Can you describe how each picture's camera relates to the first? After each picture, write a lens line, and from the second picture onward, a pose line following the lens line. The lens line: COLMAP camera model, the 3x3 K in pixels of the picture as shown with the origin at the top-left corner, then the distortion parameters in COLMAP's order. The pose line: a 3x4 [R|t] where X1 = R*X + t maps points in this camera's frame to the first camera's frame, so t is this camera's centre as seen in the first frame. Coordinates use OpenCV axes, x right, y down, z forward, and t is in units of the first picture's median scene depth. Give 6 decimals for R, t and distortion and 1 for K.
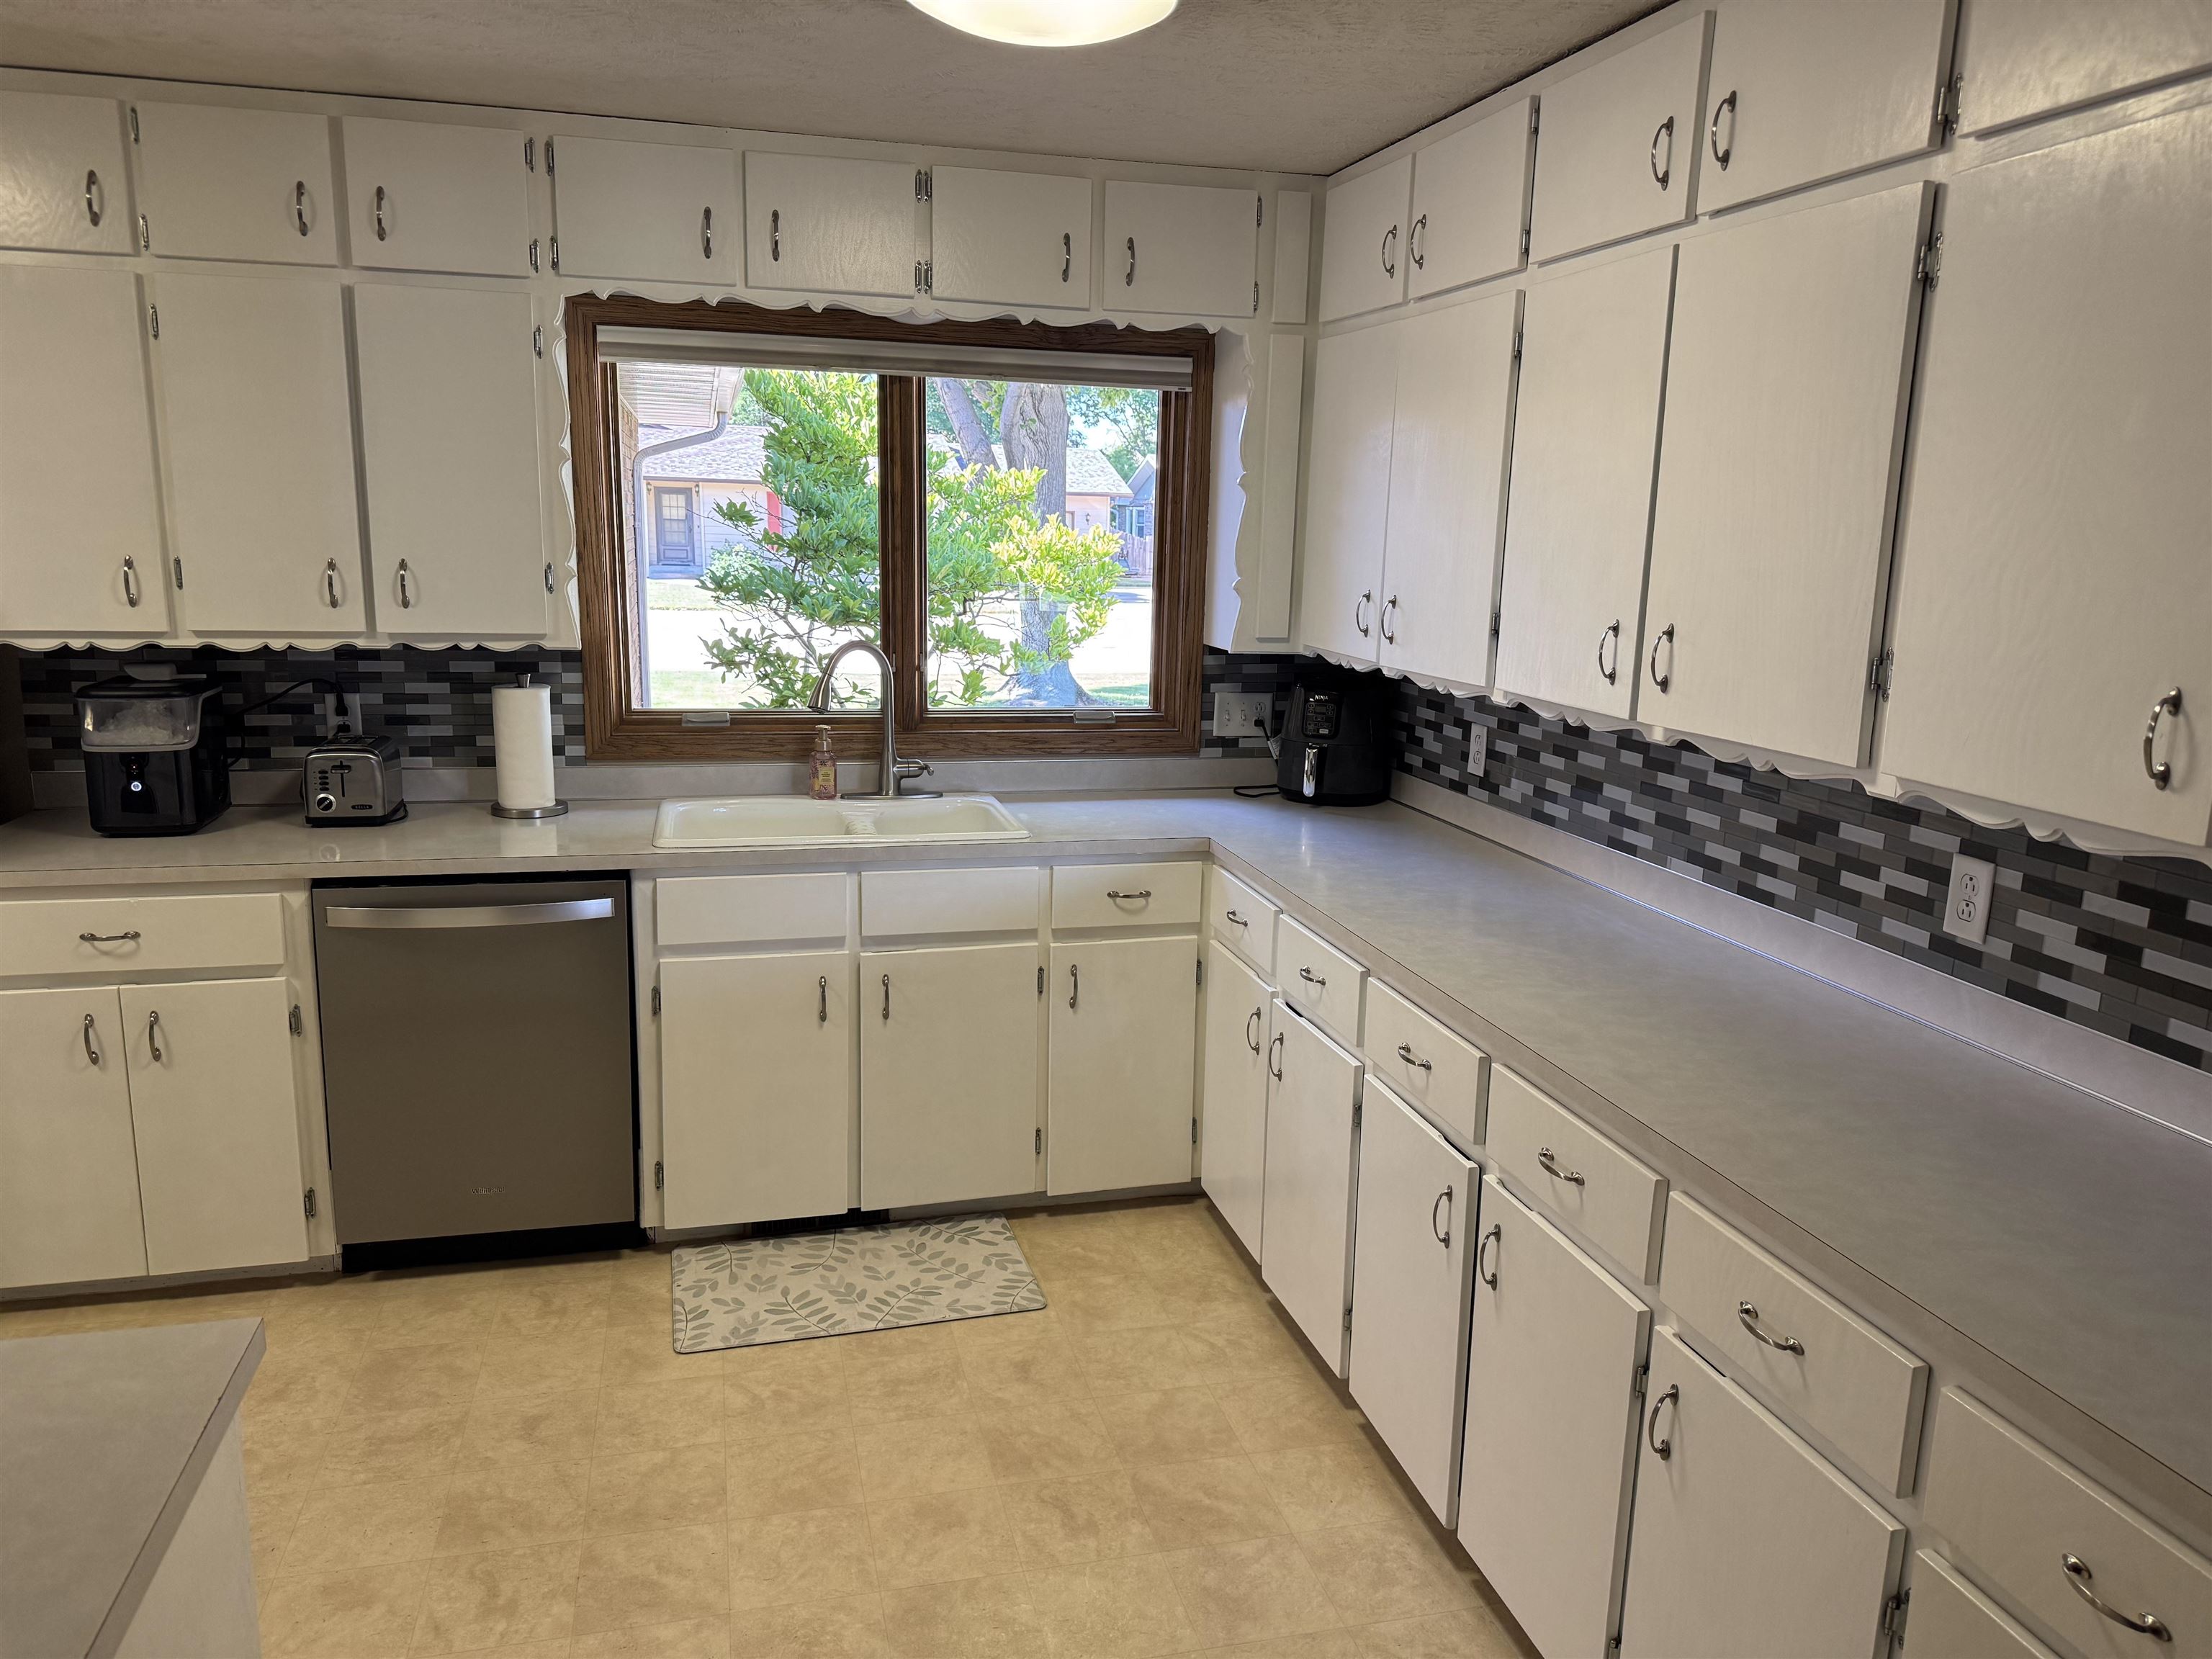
lens RADIAL K [[1569.9, 0, 1094.6], [0, 1569.9, 831.4], [0, 0, 1]] dist [0.078513, -0.088398]
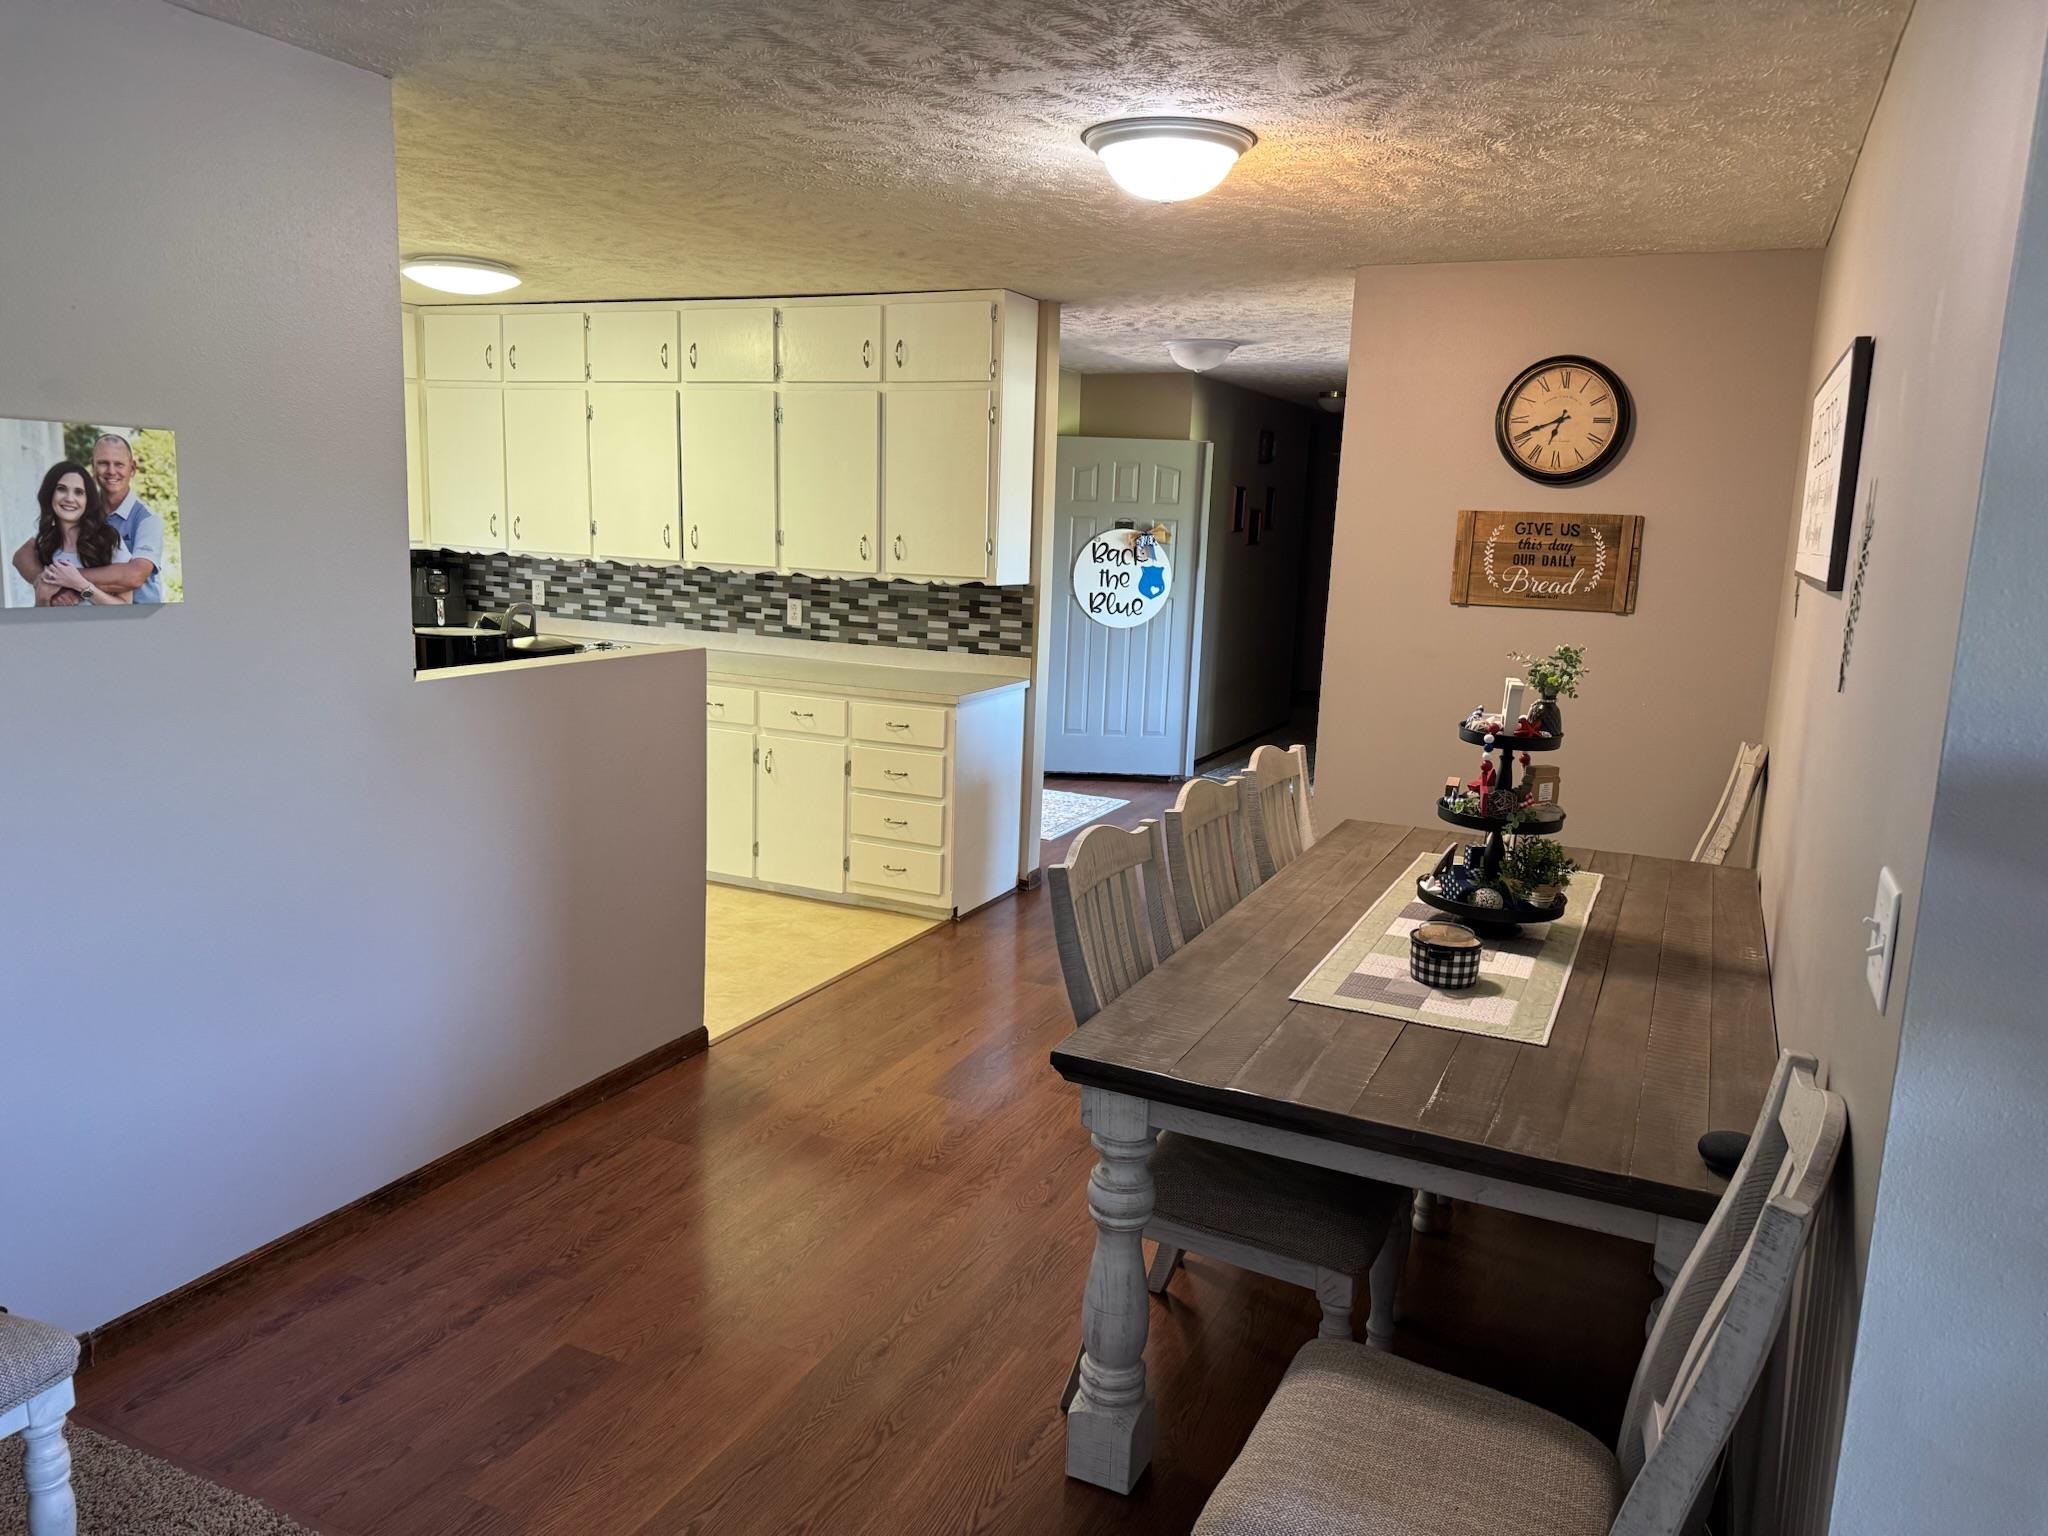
lens RADIAL K [[1453.5, 0, 1070.2], [0, 1453.5, 793.4], [0, 0, 1]] dist [0.078513, -0.088398]
pose [[0.615489, -0.149700, 0.773798, -1.068022], [0.132290, 0.987489, 0.085816, 0.168620], [-0.776964, 0.049547, 0.627593, -0.923653]]
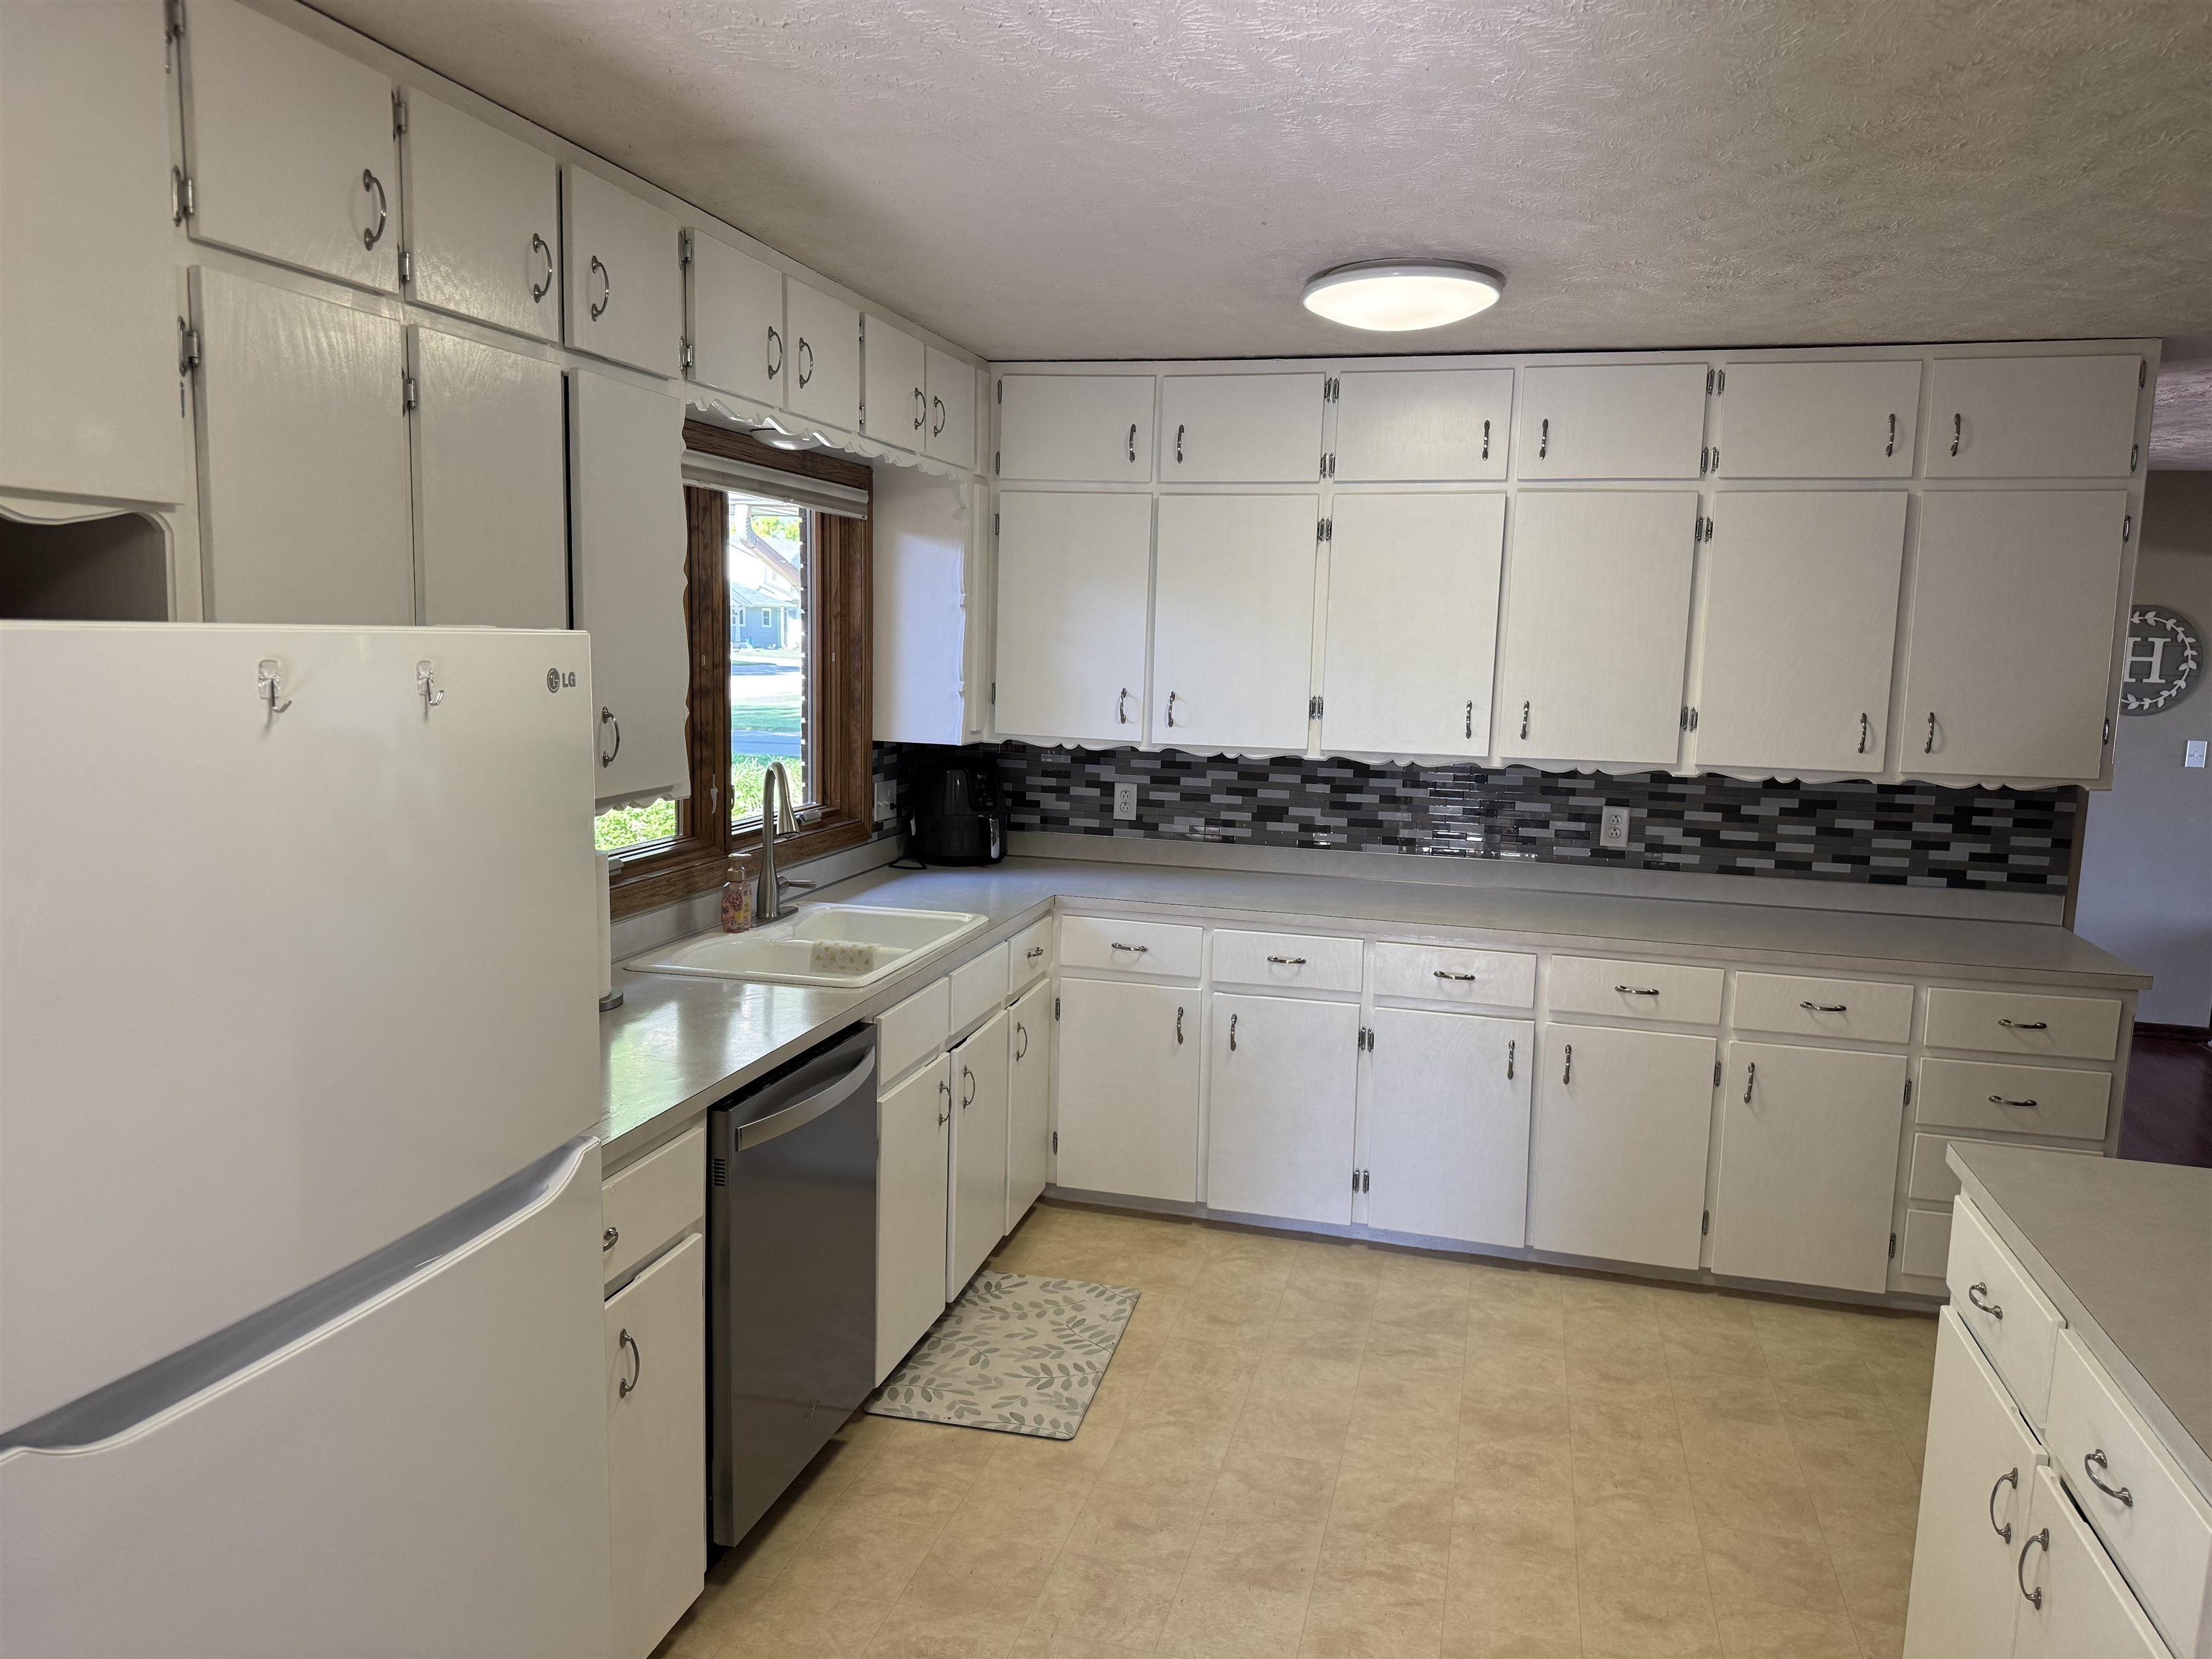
lens RADIAL K [[1569.9, 0, 1094.0], [0, 1569.9, 831.9], [0, 0, 1]] dist [0.078513, -0.088398]
pose [[0.475733, -0.124973, 0.870666, -1.176548], [0.158317, 0.985855, 0.055003, -0.129412], [-0.865225, 0.111674, 0.488789, 0.453084]]
